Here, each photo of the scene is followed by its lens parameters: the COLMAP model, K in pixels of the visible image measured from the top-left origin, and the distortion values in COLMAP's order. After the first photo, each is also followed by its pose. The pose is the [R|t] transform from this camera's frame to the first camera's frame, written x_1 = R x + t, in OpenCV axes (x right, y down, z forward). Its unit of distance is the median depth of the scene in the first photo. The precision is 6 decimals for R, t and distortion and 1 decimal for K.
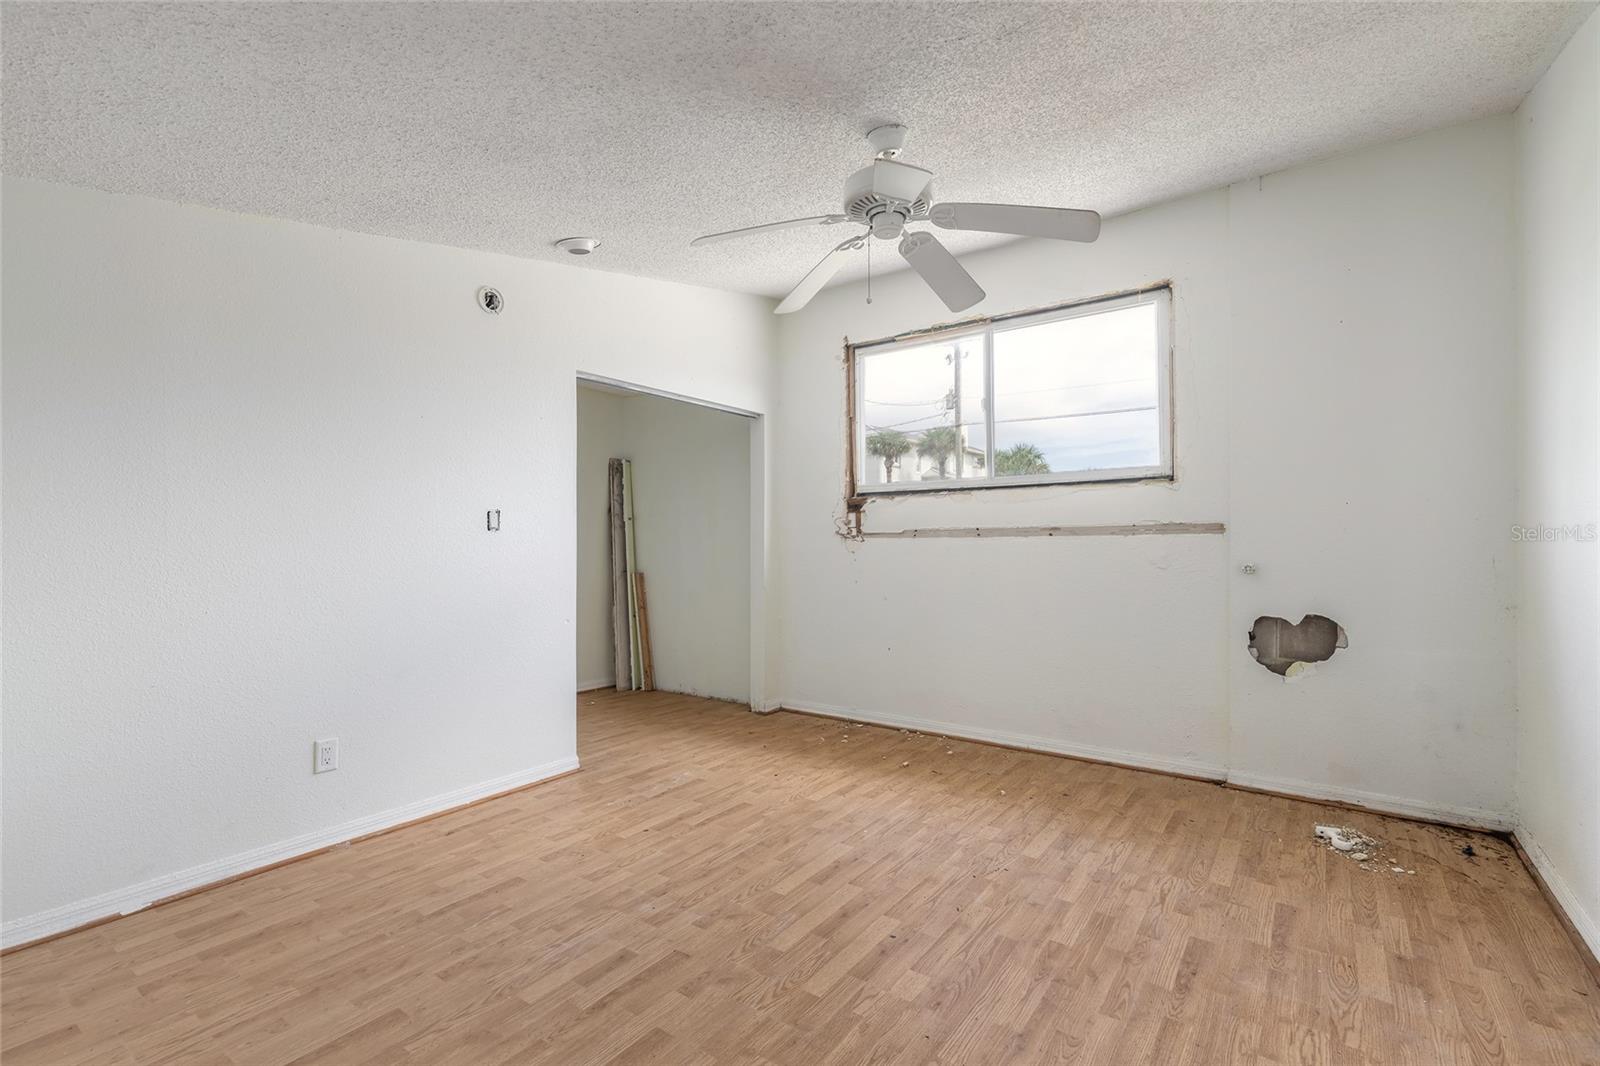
lens RADIAL K [[729.6, 0, 797.8], [0, 729.6, 532.3], [0, 0, 1]] dist [0.006513, -0.001869]
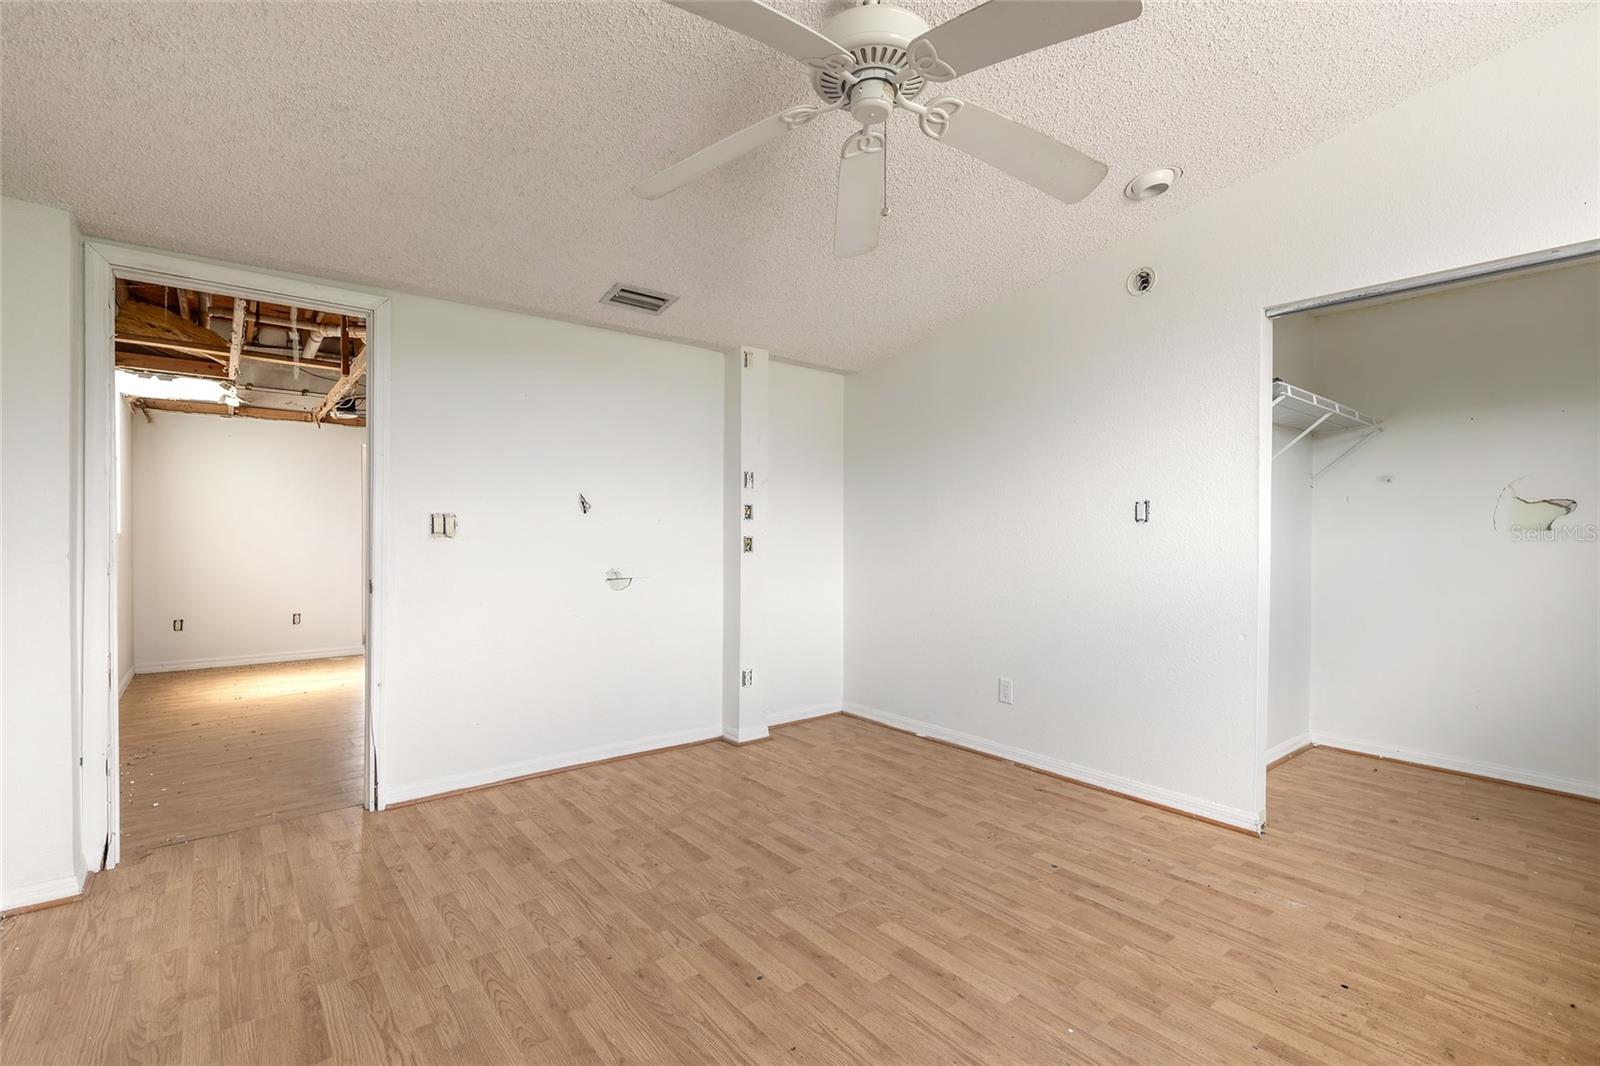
lens RADIAL K [[729.6, 0, 799.4], [0, 729.6, 538.4], [0, 0, 1]] dist [0.006513, -0.001869]
pose [[-0.273375, 0.012028, -0.961832, 0.767772], [0.005827, 0.999924, 0.010848, 0.006651], [0.961890, -0.002639, -0.273425, 1.024961]]
